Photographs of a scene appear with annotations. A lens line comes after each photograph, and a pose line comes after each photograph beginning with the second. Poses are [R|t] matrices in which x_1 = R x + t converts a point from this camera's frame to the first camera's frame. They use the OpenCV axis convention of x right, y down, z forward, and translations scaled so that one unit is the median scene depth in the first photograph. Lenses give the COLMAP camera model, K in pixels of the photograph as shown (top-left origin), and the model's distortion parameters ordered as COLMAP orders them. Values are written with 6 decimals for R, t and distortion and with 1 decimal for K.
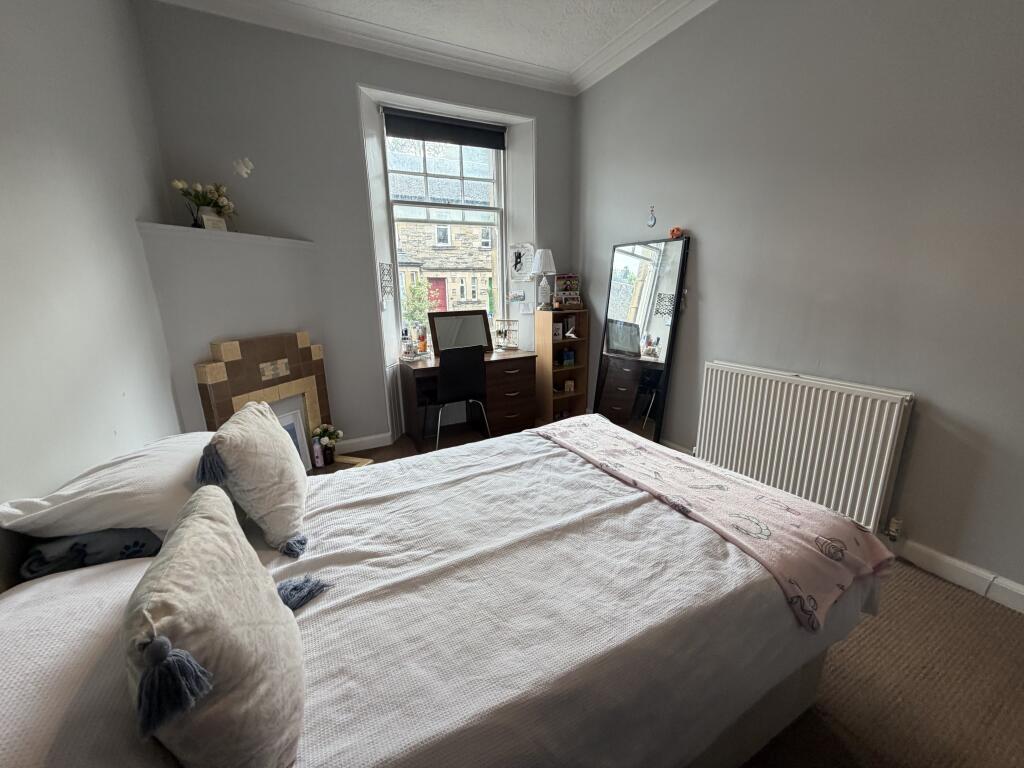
lens RADIAL K [[406.0, 0, 510.0], [0, 406.0, 382.9], [0, 0, 1]] dist [-0.001165, -0.000310]
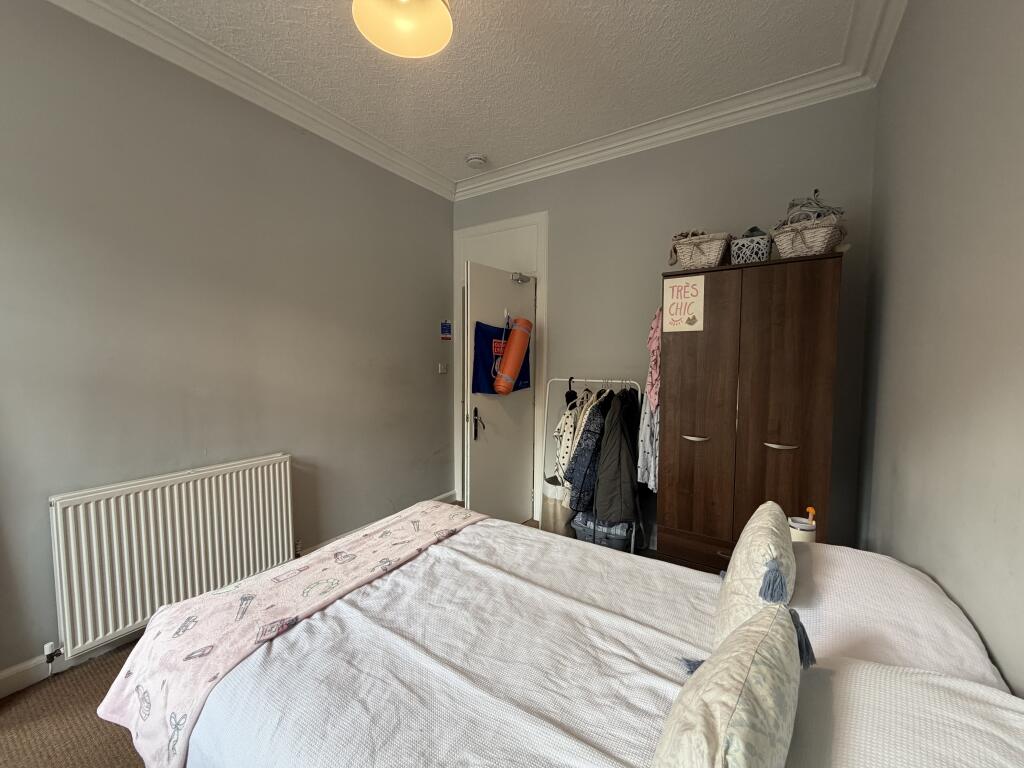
lens RADIAL K [[406.0, 0, 507.5], [0, 406.0, 384.5], [0, 0, 1]] dist [-0.001165, -0.000310]
pose [[-0.489457, -0.032395, 0.871426, -0.626135], [0.212197, 0.964848, 0.155054, -0.259289], [-0.845816, 0.260806, -0.465377, 0.937916]]
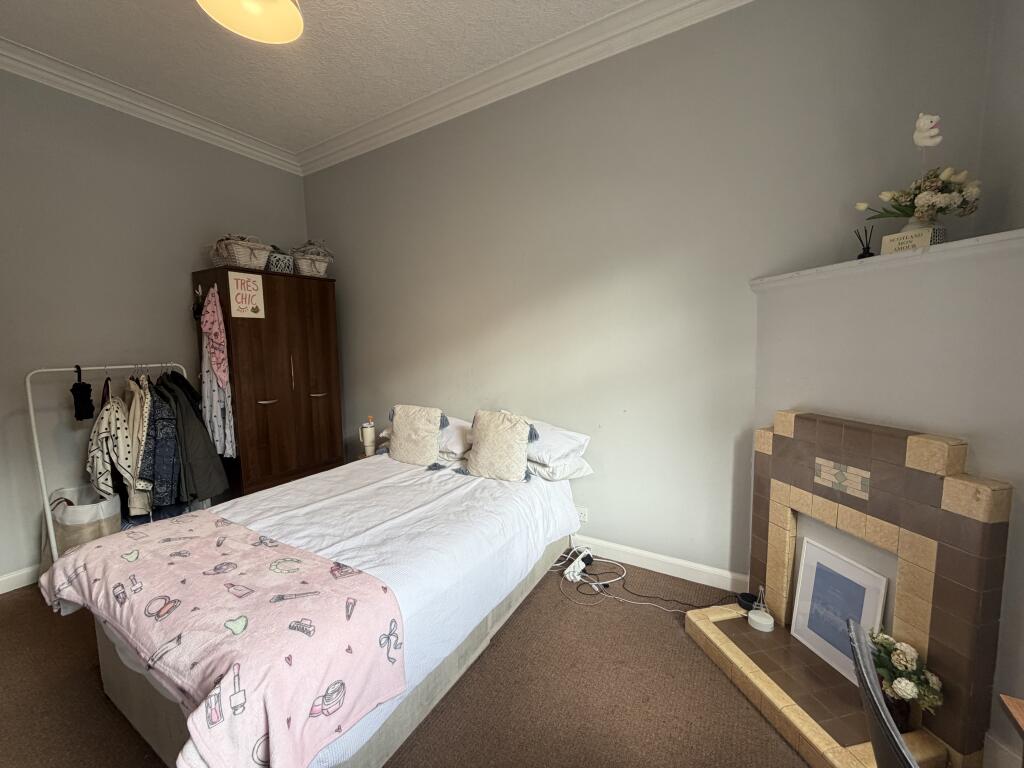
lens RADIAL K [[406.0, 0, 510.6], [0, 406.0, 387.3], [0, 0, 1]] dist [-0.001165, -0.000310]
pose [[-0.848430, 0.093610, -0.520965, 0.191656], [-0.089263, 0.944836, 0.315146, -0.433364], [0.521727, 0.313882, -0.793271, 1.680363]]
